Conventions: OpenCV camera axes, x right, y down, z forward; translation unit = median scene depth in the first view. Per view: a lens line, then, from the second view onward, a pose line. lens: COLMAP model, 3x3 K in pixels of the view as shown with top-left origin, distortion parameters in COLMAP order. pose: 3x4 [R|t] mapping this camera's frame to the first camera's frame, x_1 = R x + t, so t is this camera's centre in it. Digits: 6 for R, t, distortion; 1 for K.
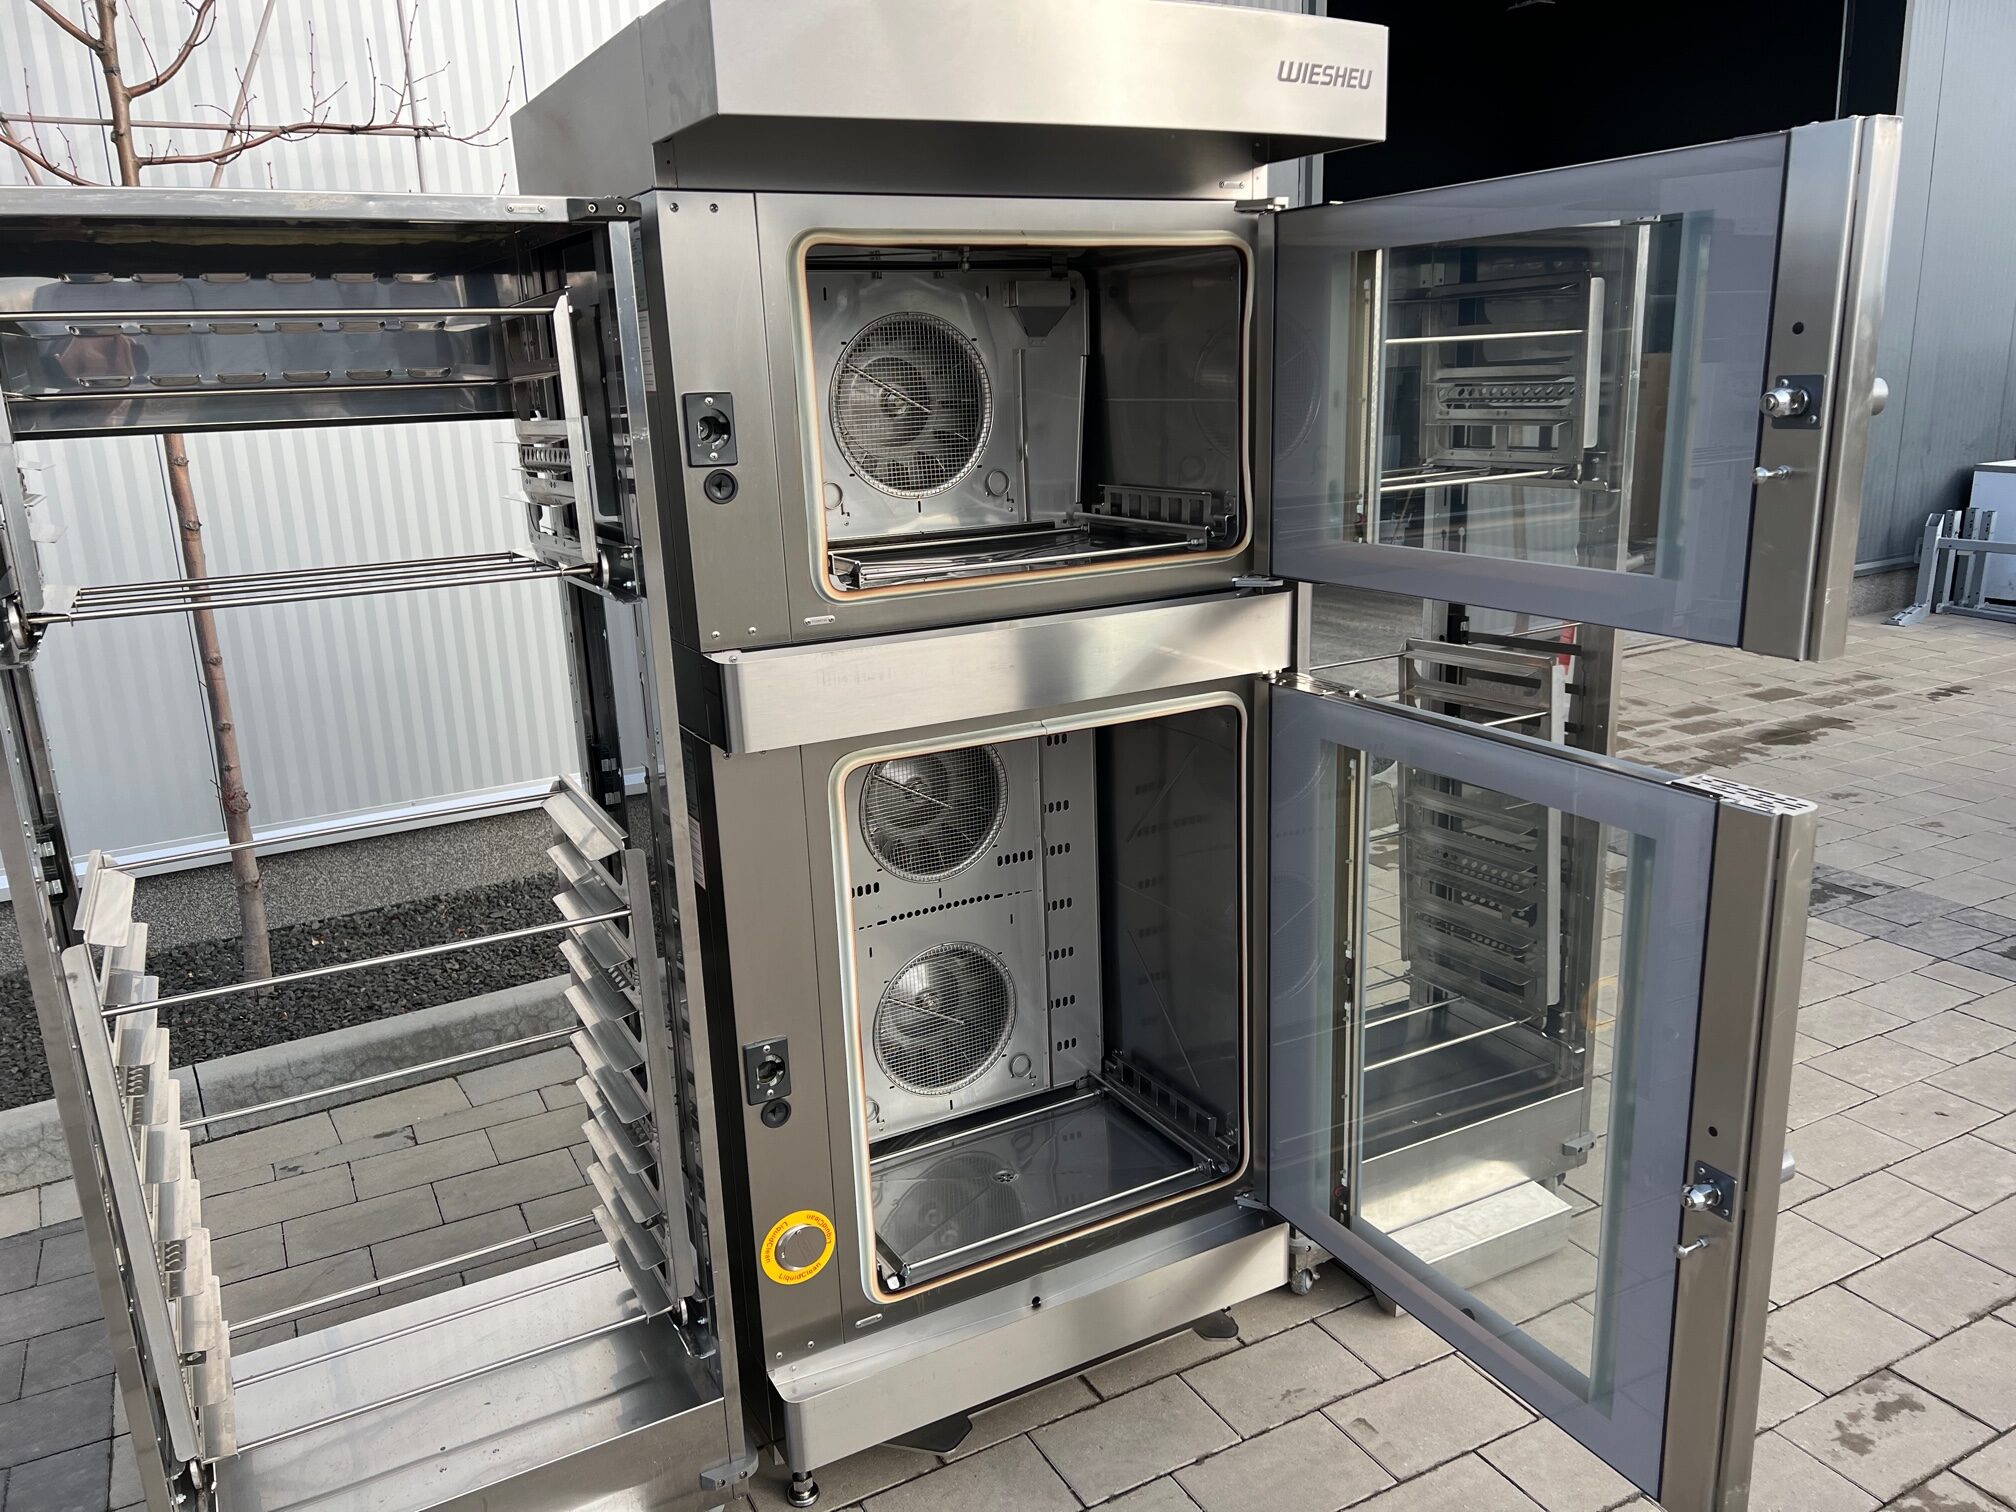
lens RADIAL K [[1500.4, 0, 1013.0], [0, 1500.4, 765.2], [0, 0, 1]] dist [0.059281, -0.066788]
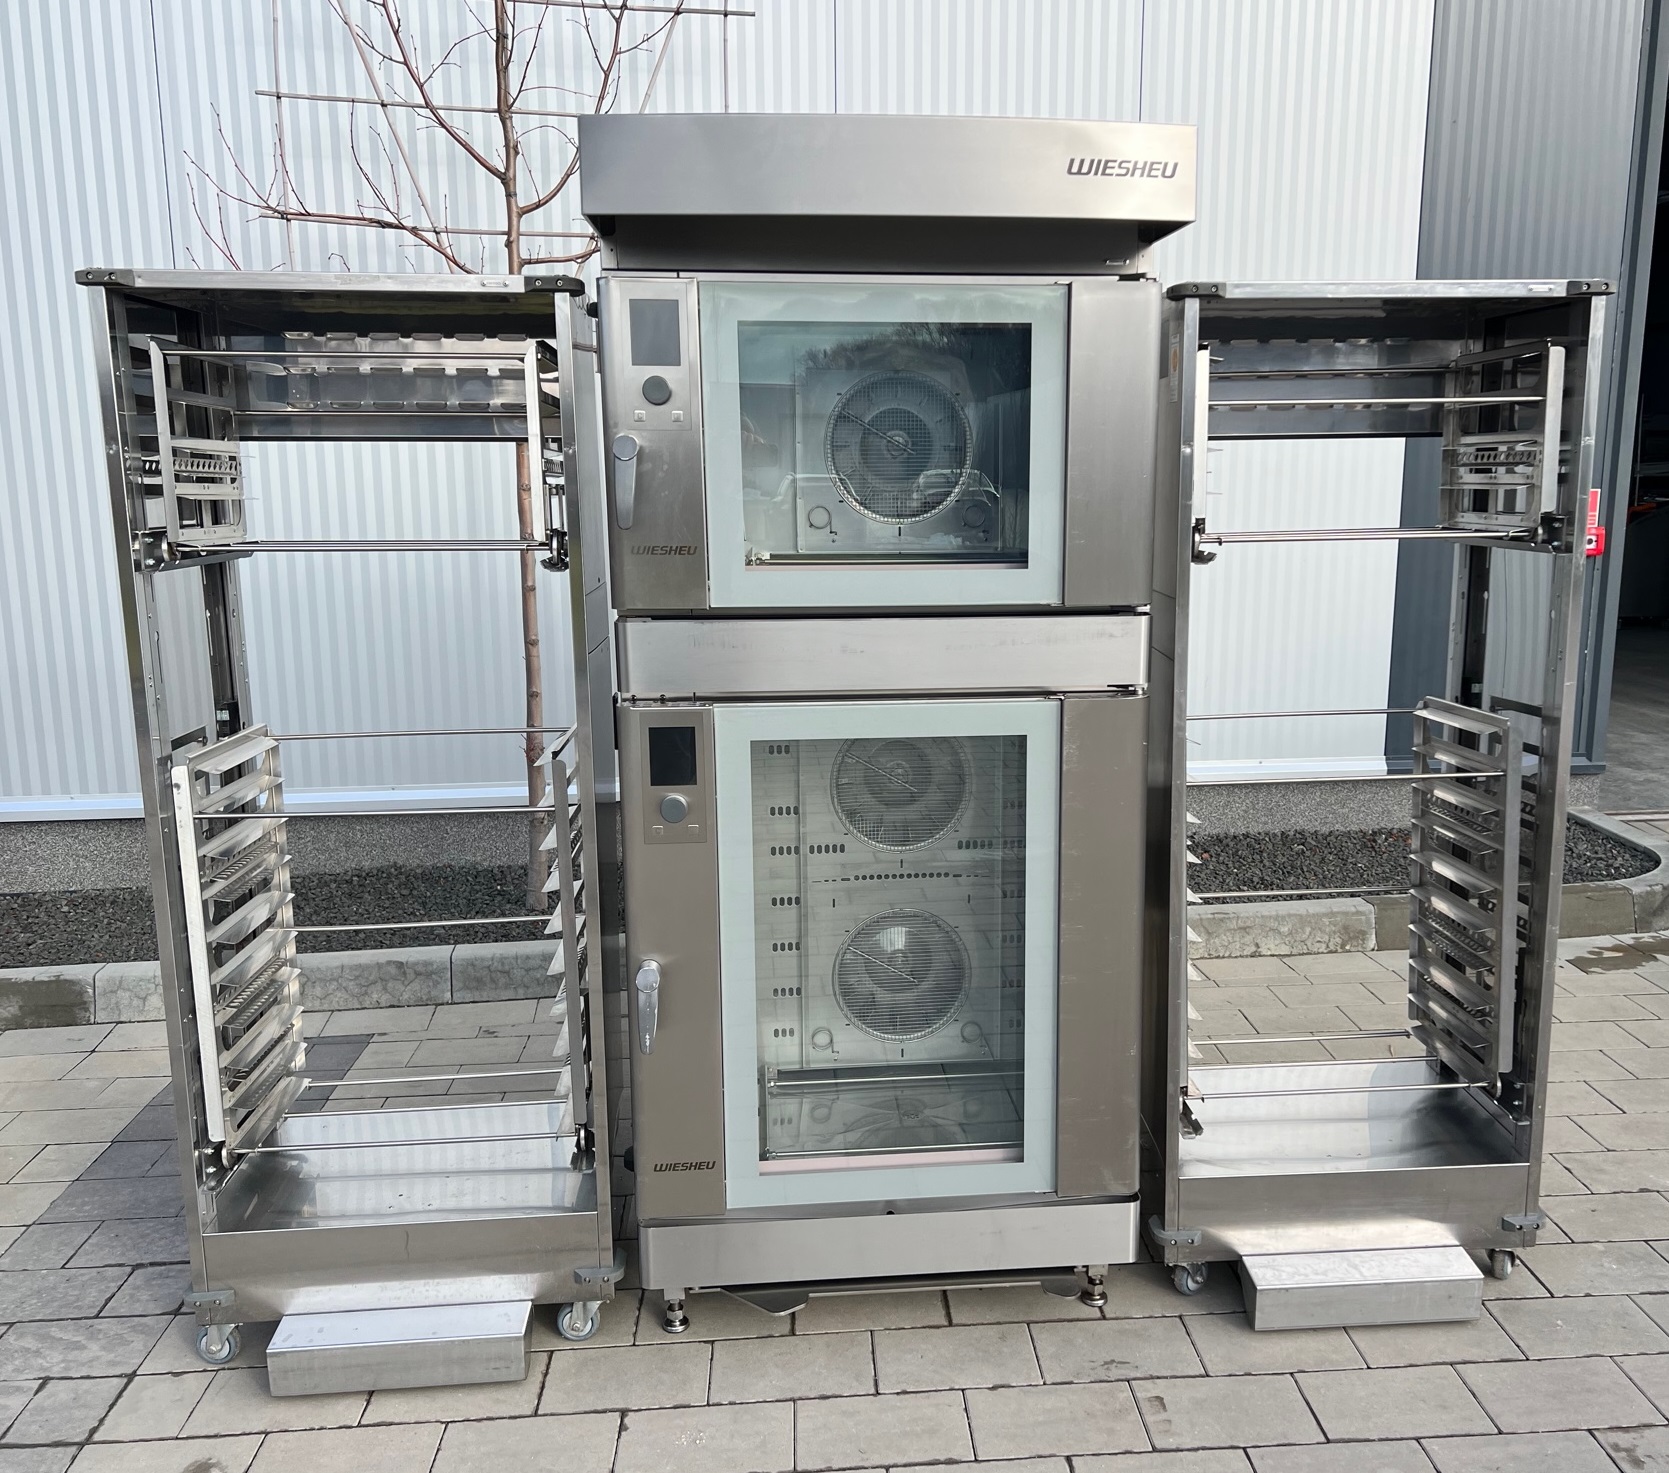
lens RADIAL K [[1507.7, 0, 924.4], [0, 1507.7, 750.6], [0, 0, 1]] dist [0.042741, -0.038828]
pose [[0.919023, 0.106808, -0.379459, 0.373934], [-0.131402, 0.990544, -0.039435, 0.040080], [0.371659, 0.086103, 0.924368, -0.072350]]
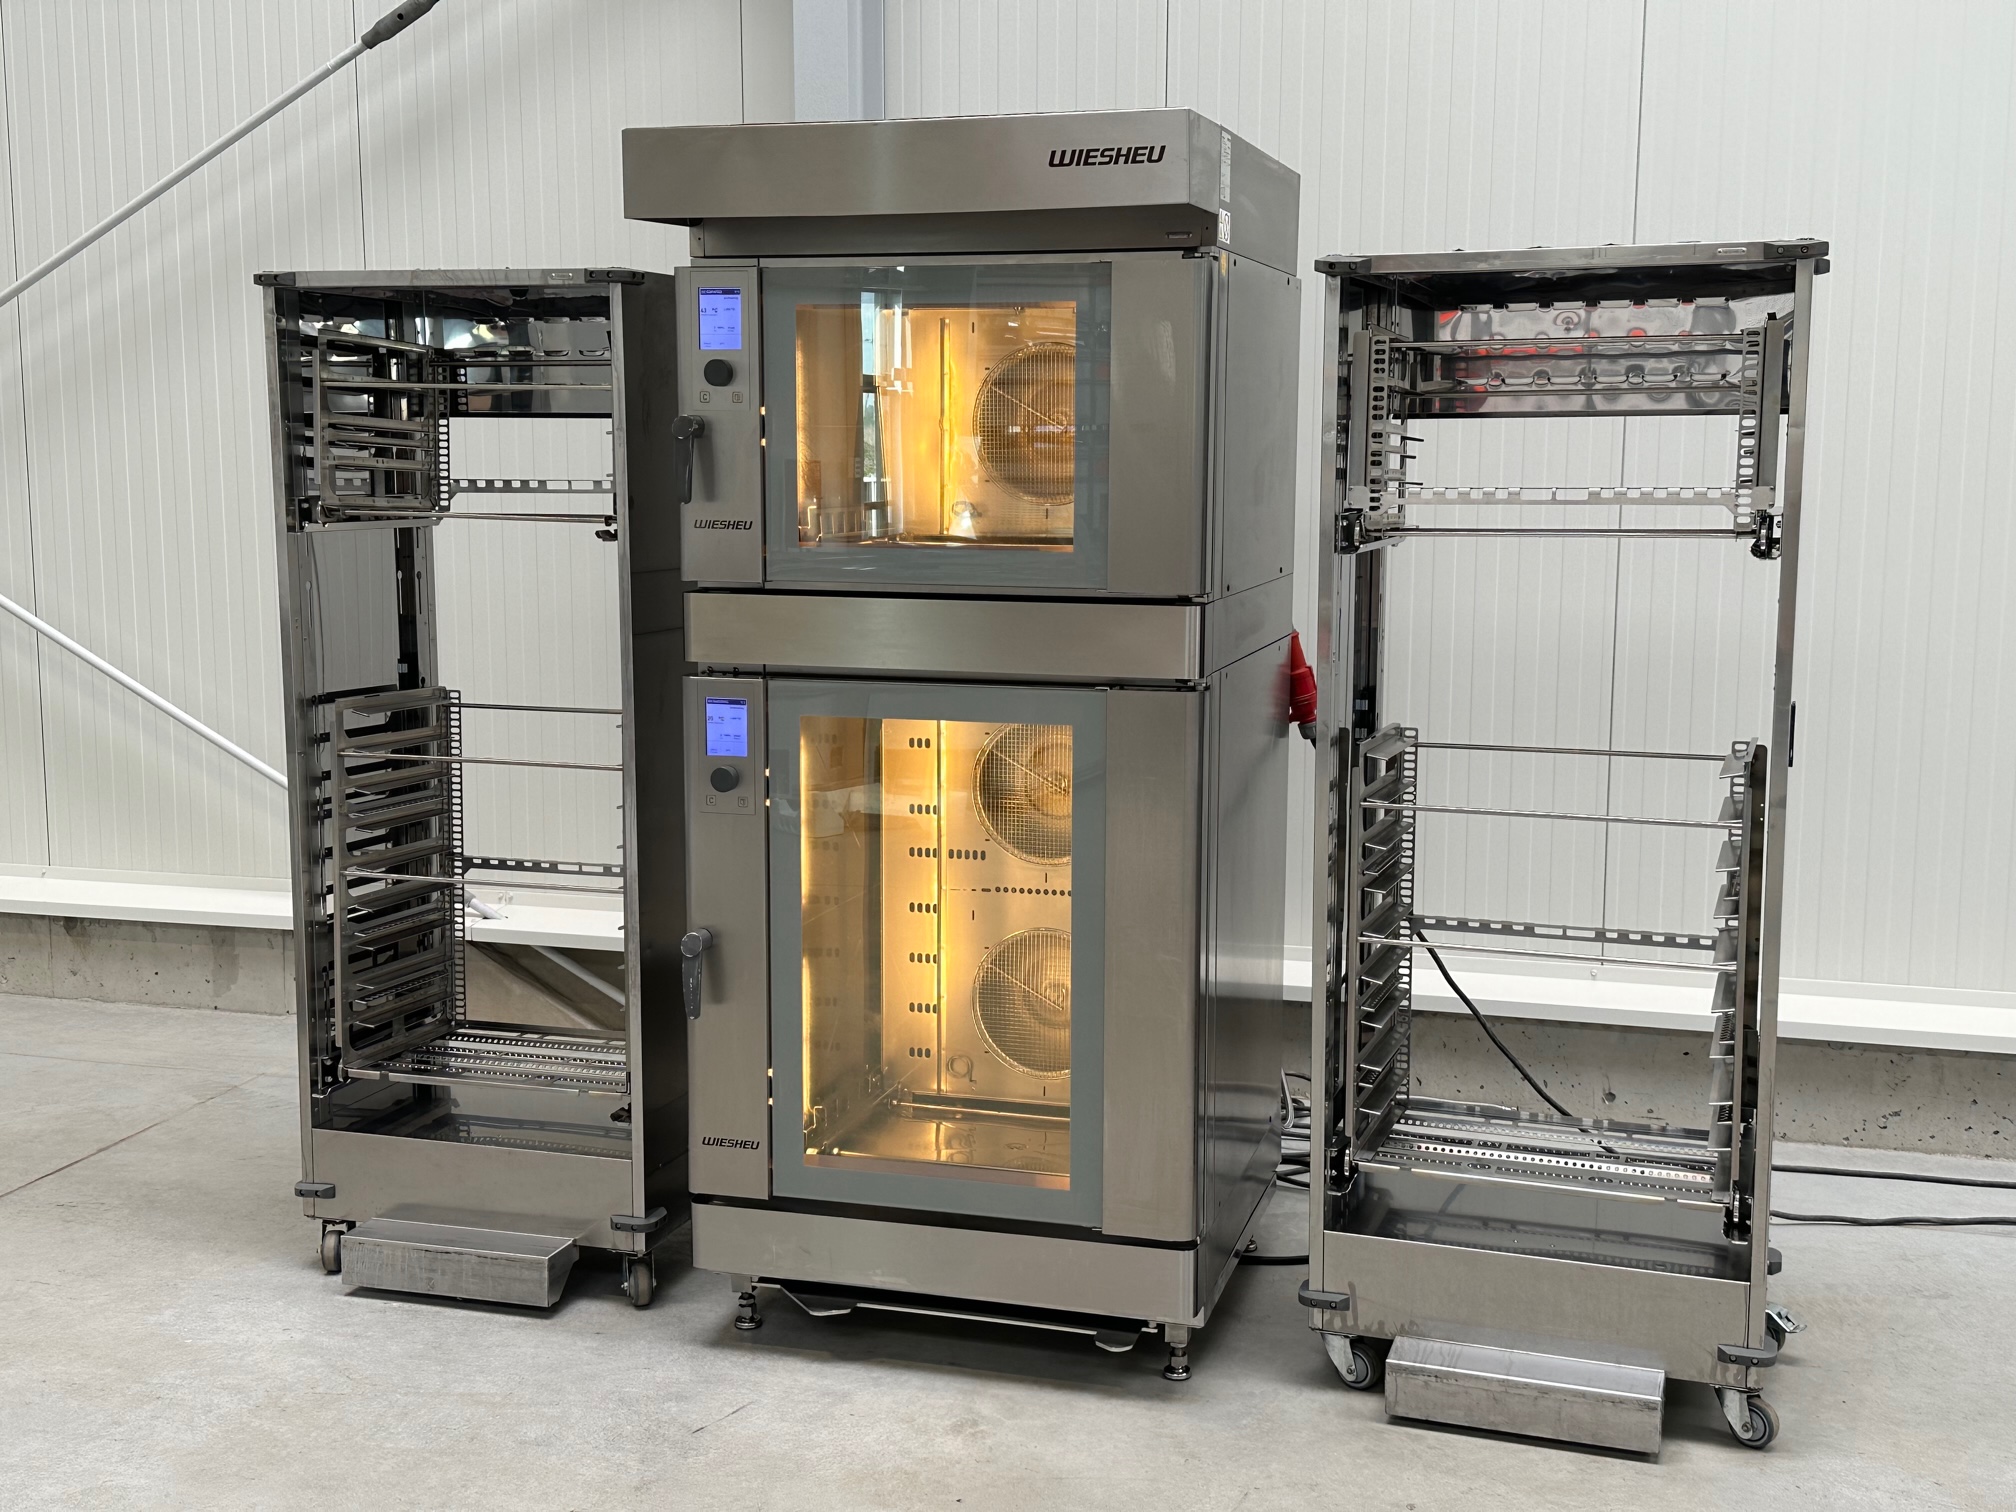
lens RADIAL K [[2367.6, 0, 974.3], [0, 2367.6, 747.9], [0, 0, 1]] dist [0.191475, -0.284594]
pose [[0.688964, 0.134959, -0.712120, 1.020193], [-0.211105, 0.977278, -0.019029, 0.036144], [0.693371, 0.163442, 0.701800, -0.205921]]
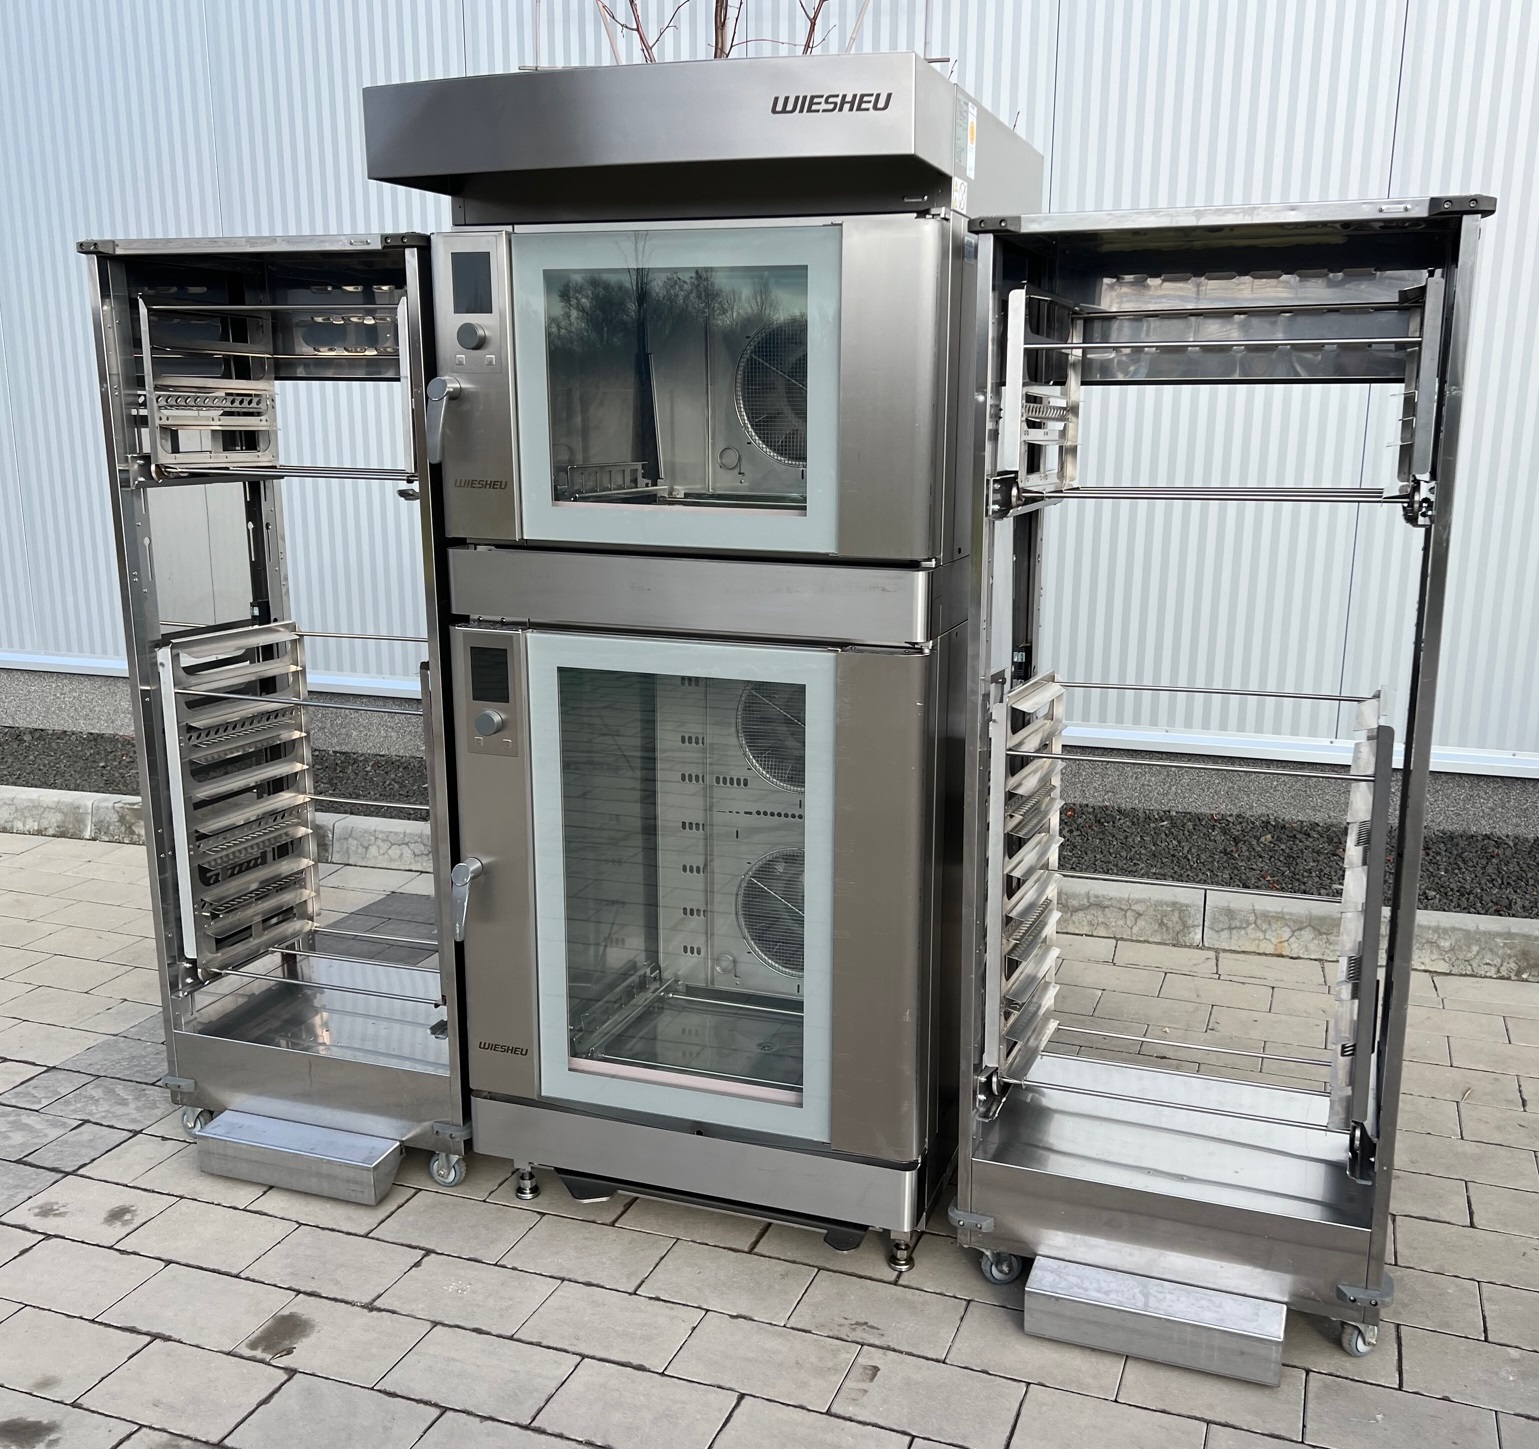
lens RADIAL K [[1510.9, 0, 824.5], [0, 1510.9, 743.2], [0, 0, 1]] dist [0.032915, -0.023381]
pose [[0.673863, 0.206353, -0.709455, 0.740525], [-0.222819, 0.972260, 0.071153, -0.045678], [0.704457, 0.110133, 0.701149, 0.167320]]
